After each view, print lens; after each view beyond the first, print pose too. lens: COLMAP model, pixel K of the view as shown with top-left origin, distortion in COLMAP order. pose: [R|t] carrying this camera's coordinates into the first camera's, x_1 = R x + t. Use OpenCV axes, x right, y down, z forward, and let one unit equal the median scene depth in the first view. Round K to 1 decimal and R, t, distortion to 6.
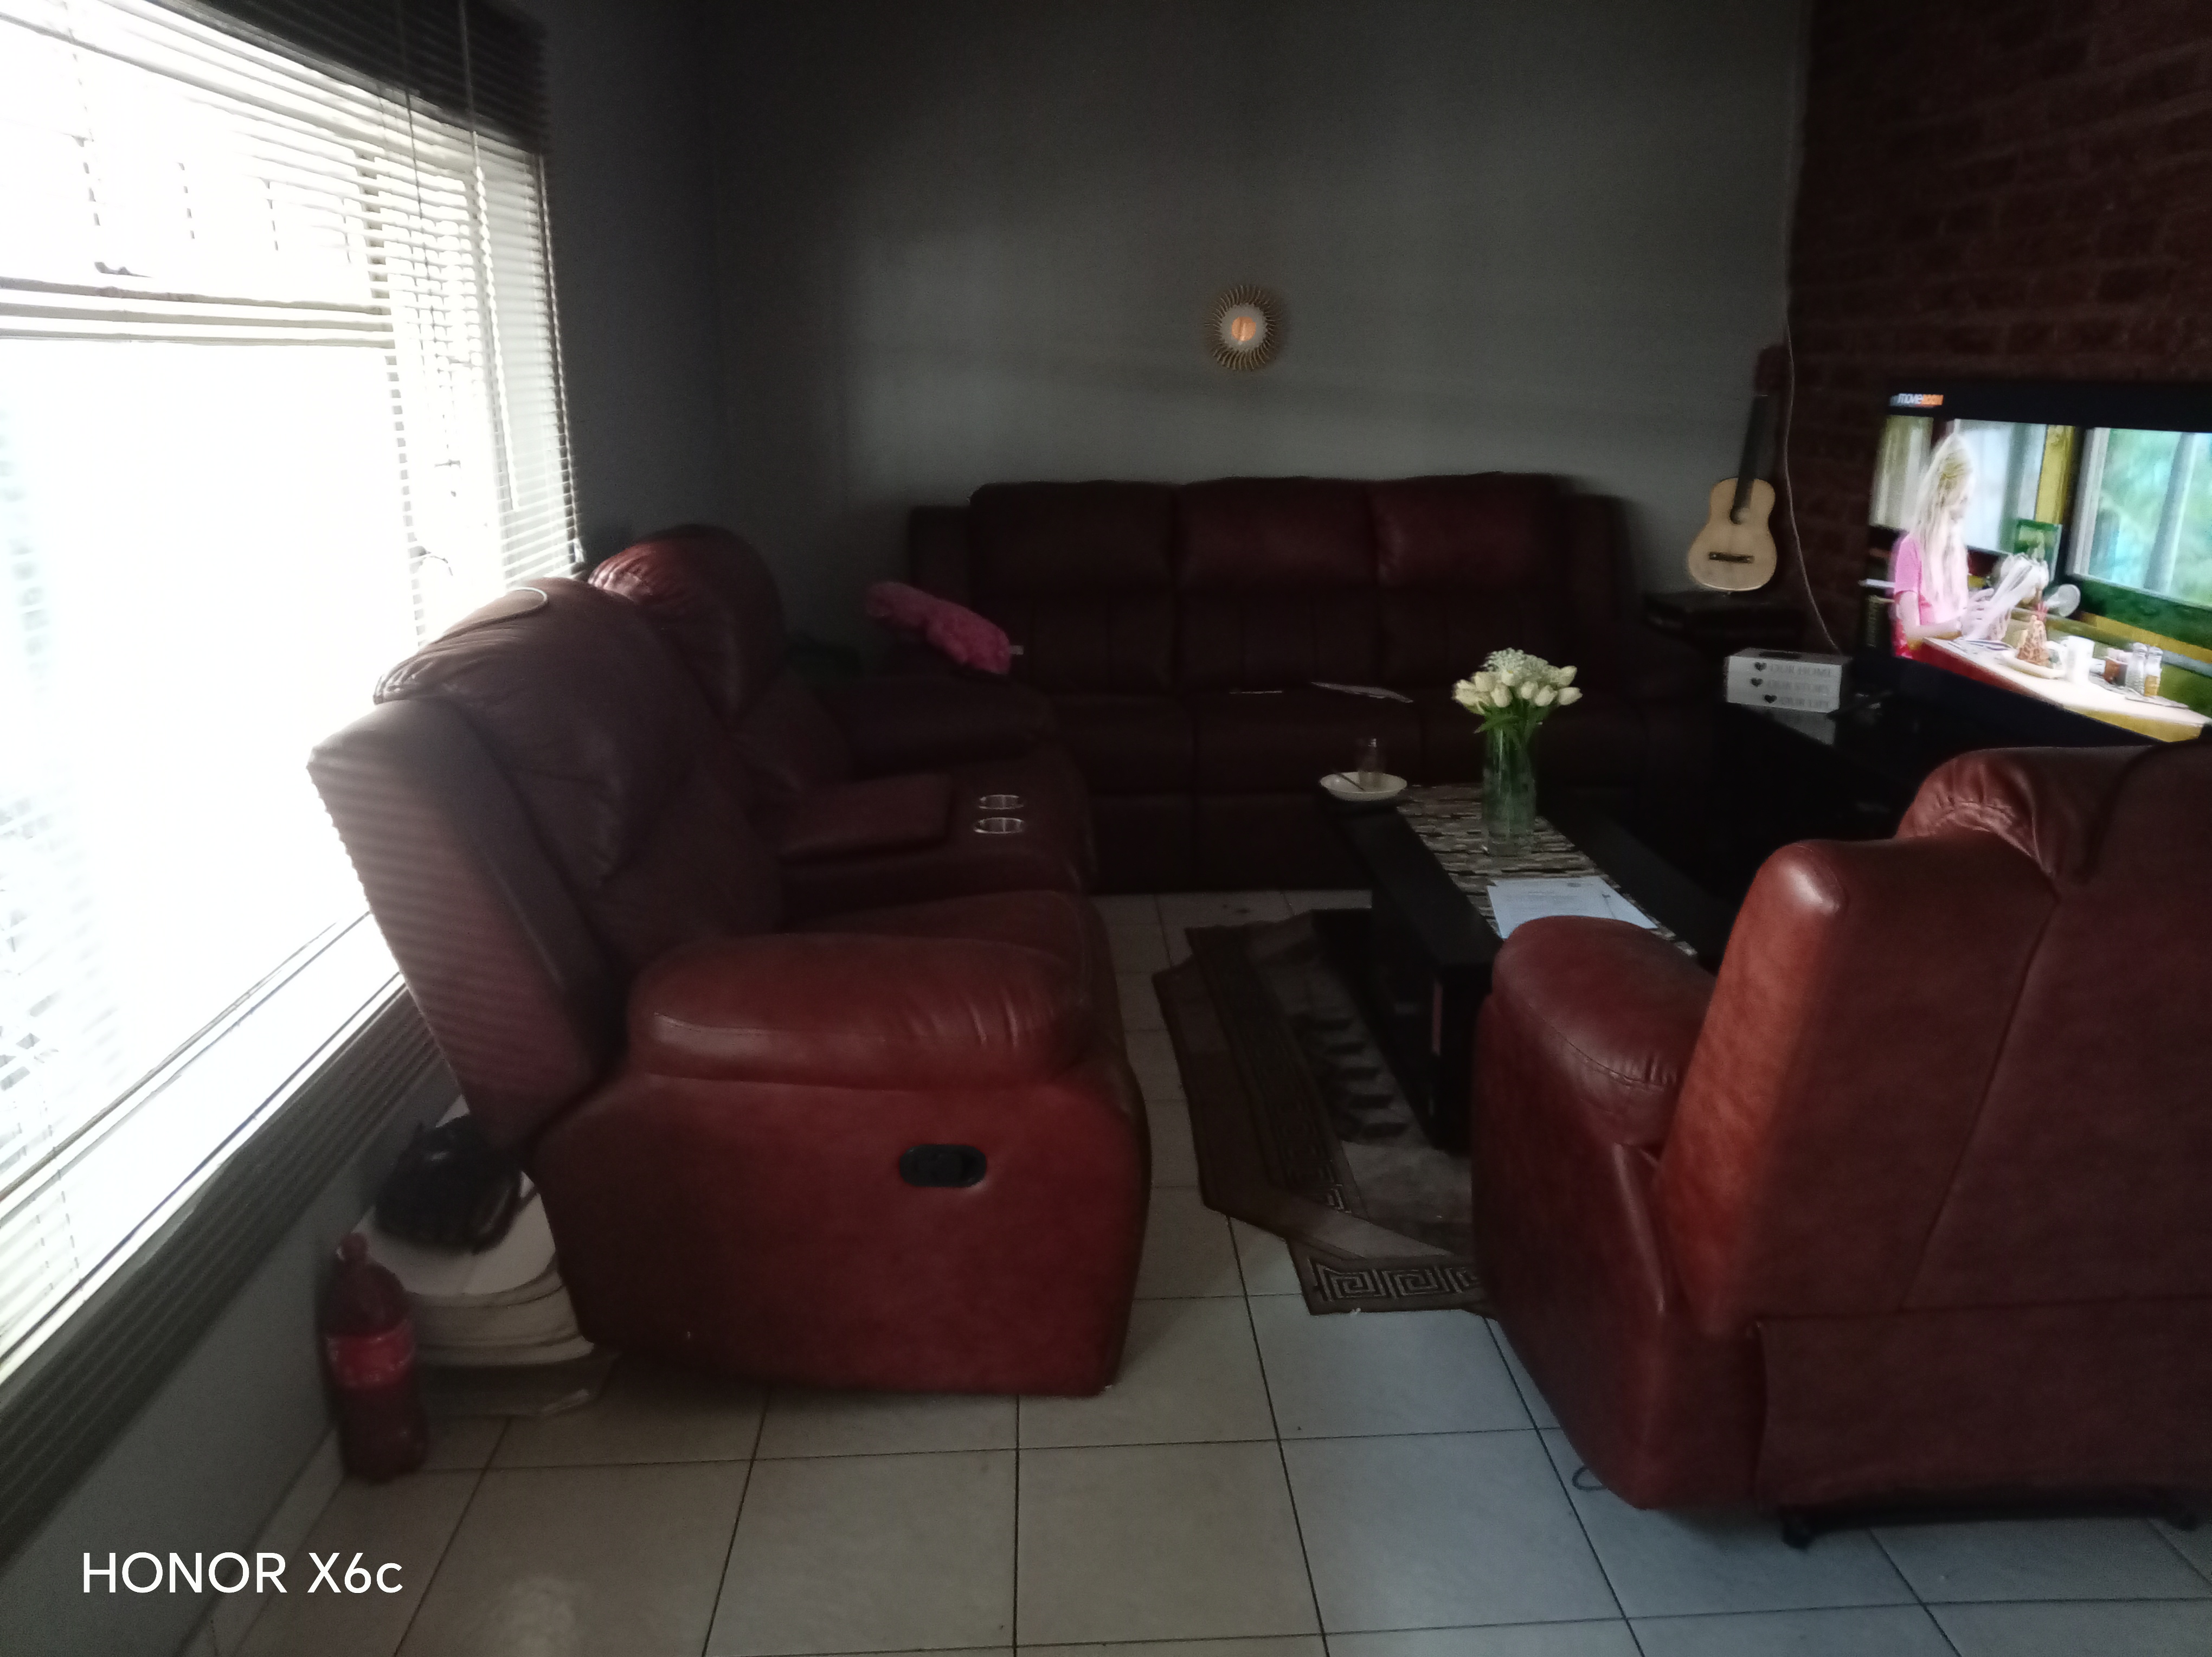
lens RADIAL K [[1644.8, 0, 1106.0], [0, 1644.8, 828.5], [0, 0, 1]] dist [0.054548, -0.111576]
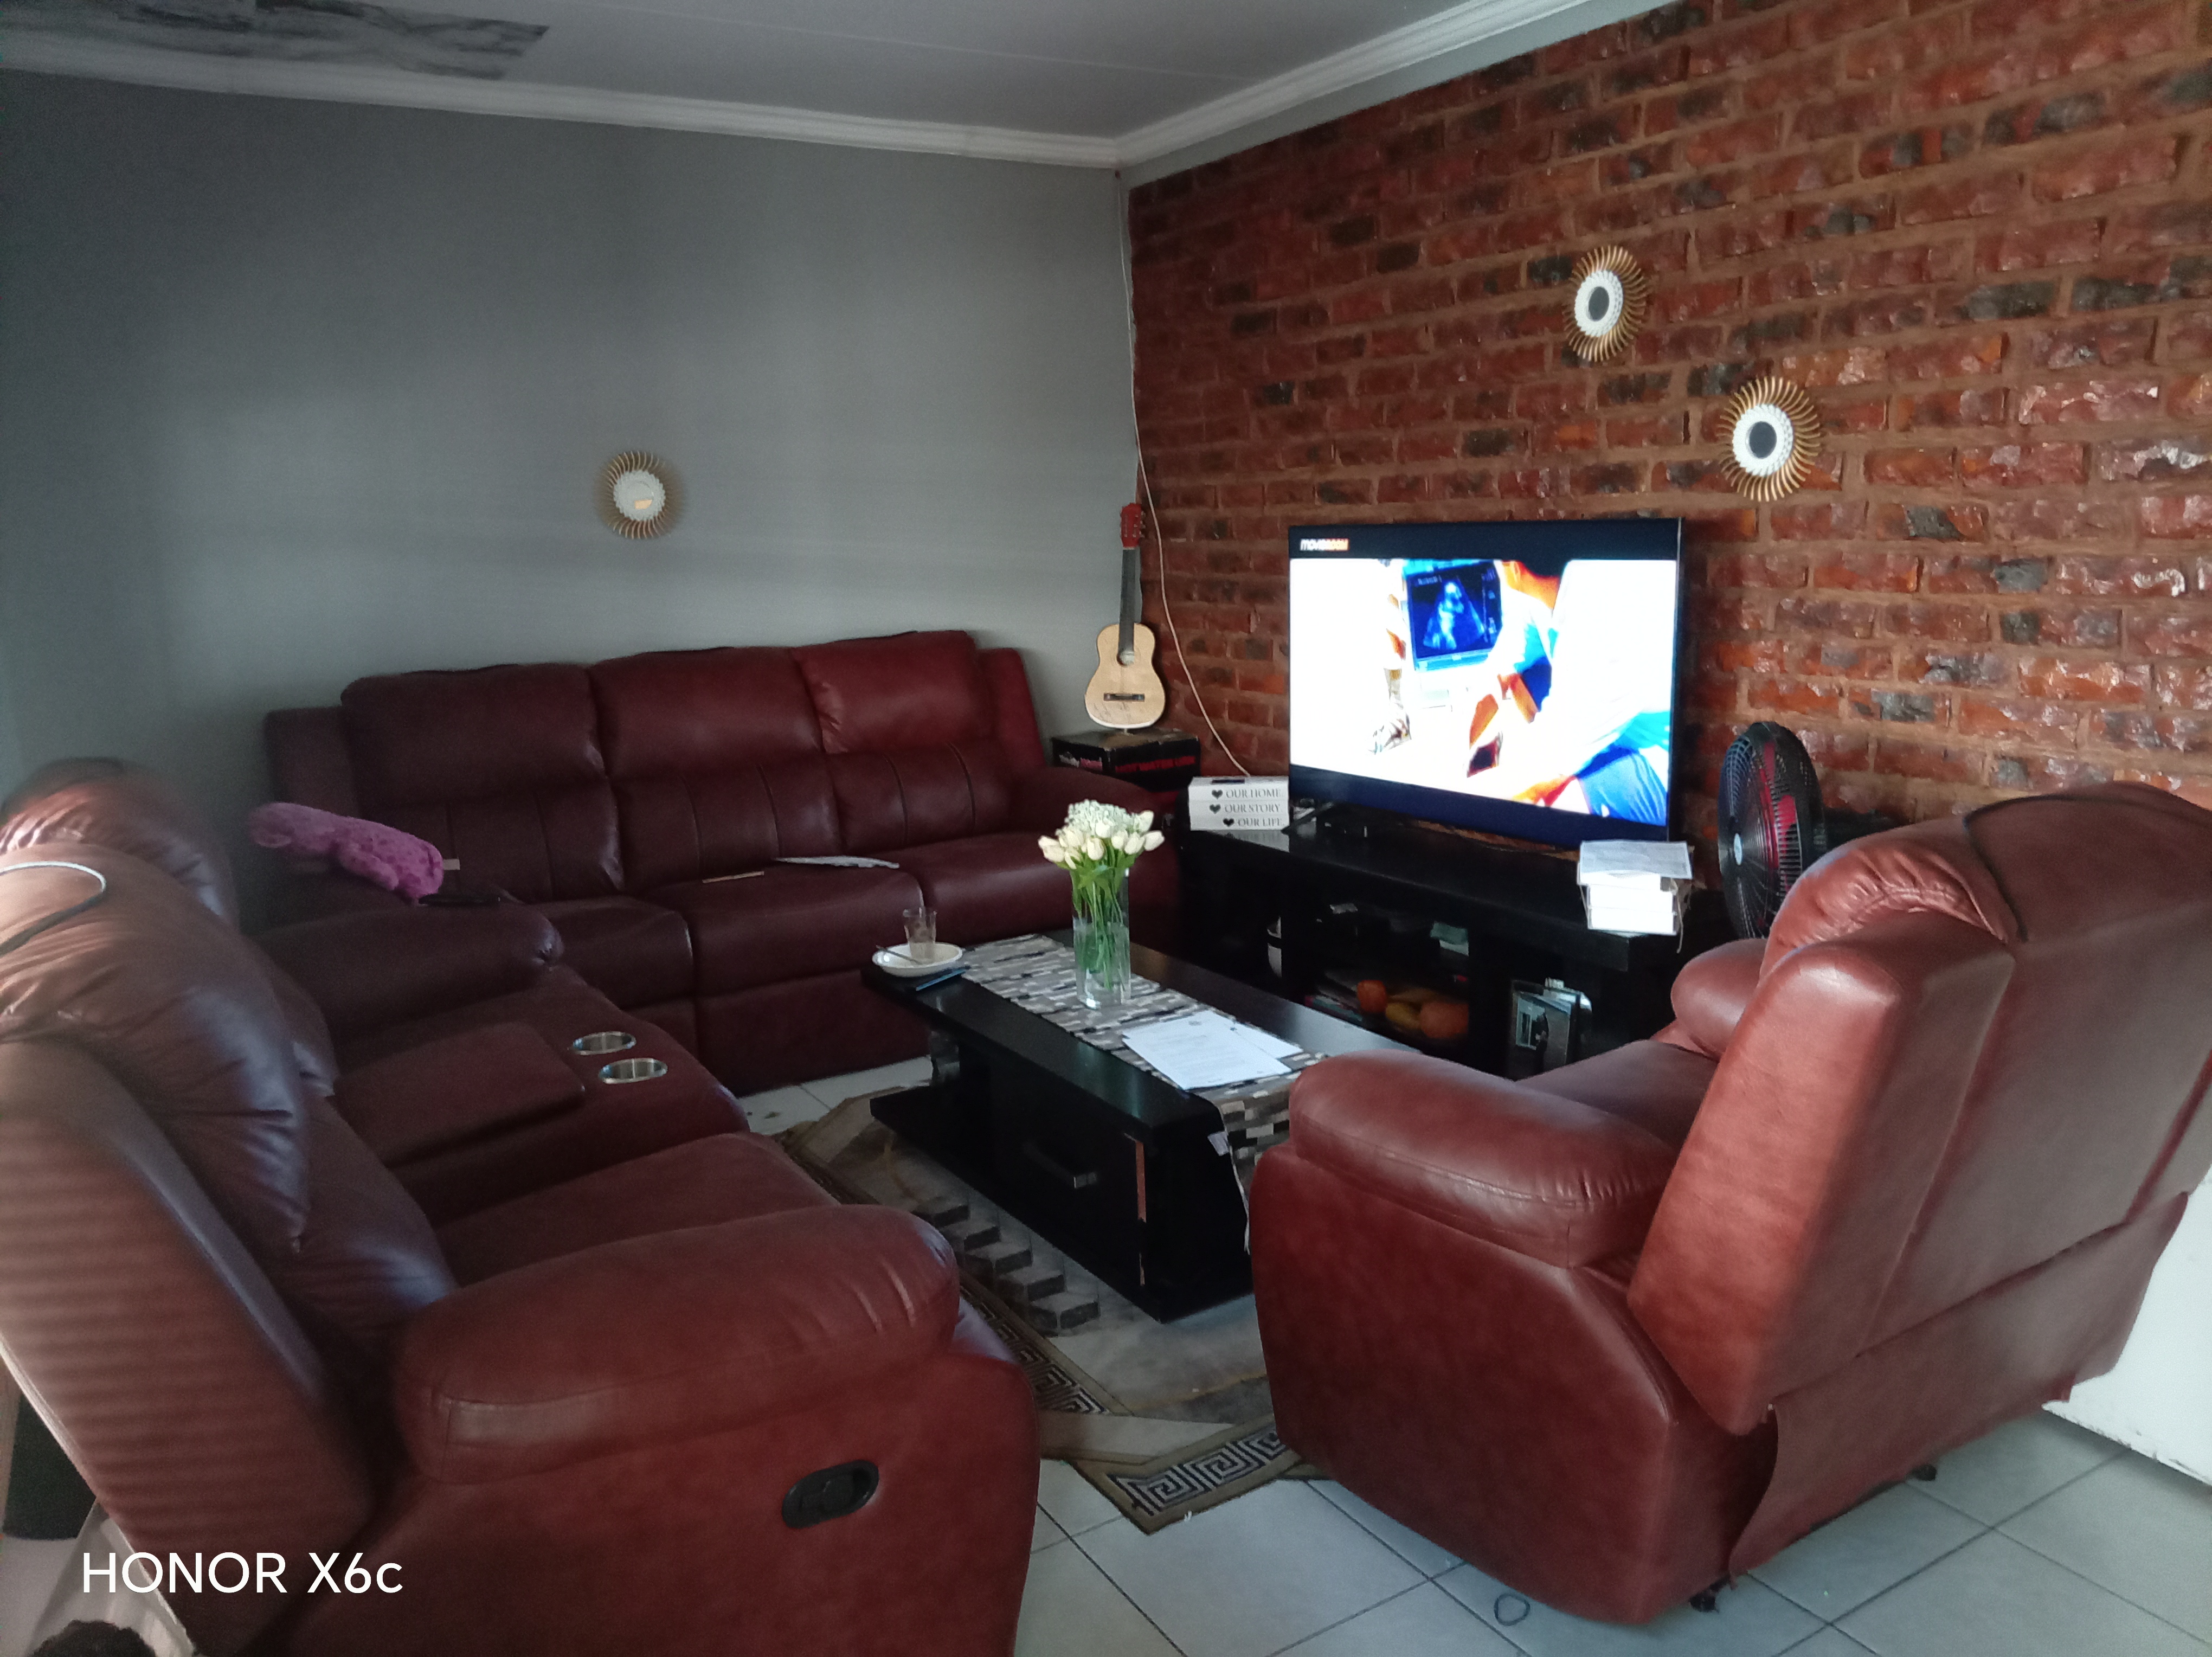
lens RADIAL K [[1644.8, 0, 1106.0], [0, 1644.8, 828.5], [0, 0, 1]] dist [0.054548, -0.111576]
pose [[0.876237, -0.115458, 0.467845, -0.206303], [0.158527, 0.985898, -0.053603, -0.035285], [-0.455058, 0.121135, 0.882184, 0.108821]]
